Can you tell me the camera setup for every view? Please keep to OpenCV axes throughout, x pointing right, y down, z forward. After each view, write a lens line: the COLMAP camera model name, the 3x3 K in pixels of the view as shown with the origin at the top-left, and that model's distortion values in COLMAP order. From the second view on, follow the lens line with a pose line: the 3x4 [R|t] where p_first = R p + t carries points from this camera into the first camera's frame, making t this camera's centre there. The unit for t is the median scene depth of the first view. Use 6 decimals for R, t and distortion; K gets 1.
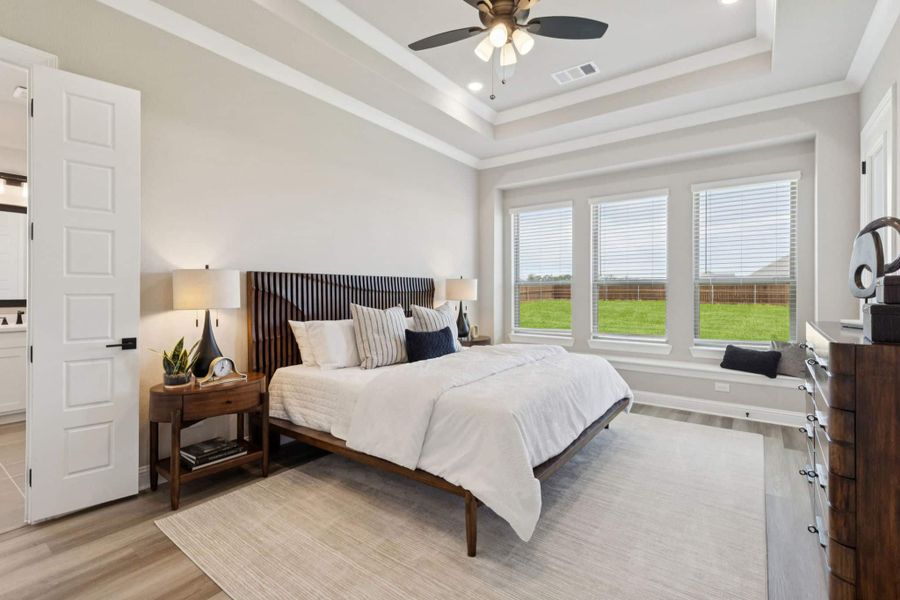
lens RADIAL K [[412.7, 0, 452.9], [0, 412.7, 294.0], [0, 0, 1]] dist [-0.000316, -0.000296]
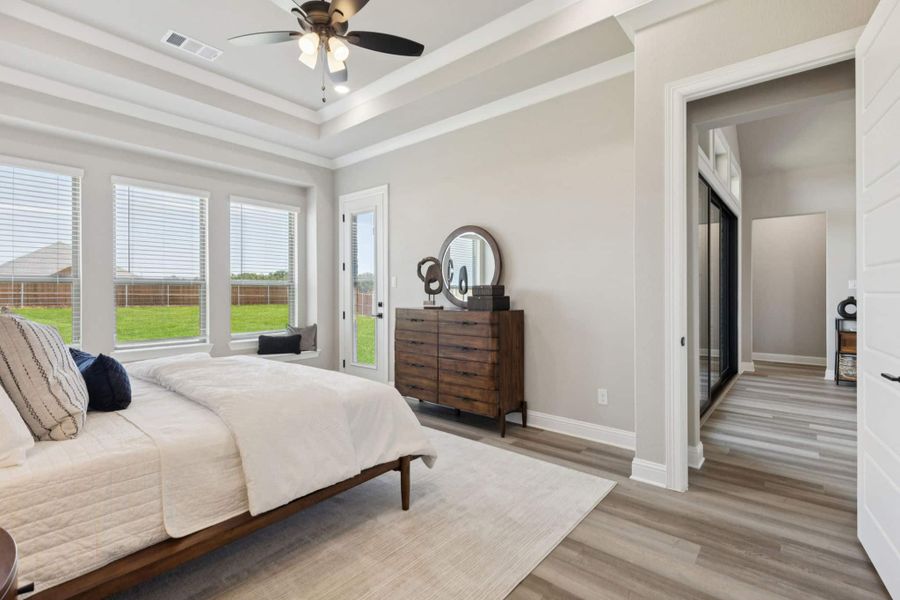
lens RADIAL K [[412.7, 0, 452.9], [0, 412.7, 294.0], [0, 0, 1]] dist [-0.000316, -0.000296]
pose [[0.062338, -0.002324, 0.998052, -0.537709], [0.004423, 0.999988, 0.002052, 0.001548], [-0.998045, 0.004286, 0.062348, 0.367943]]
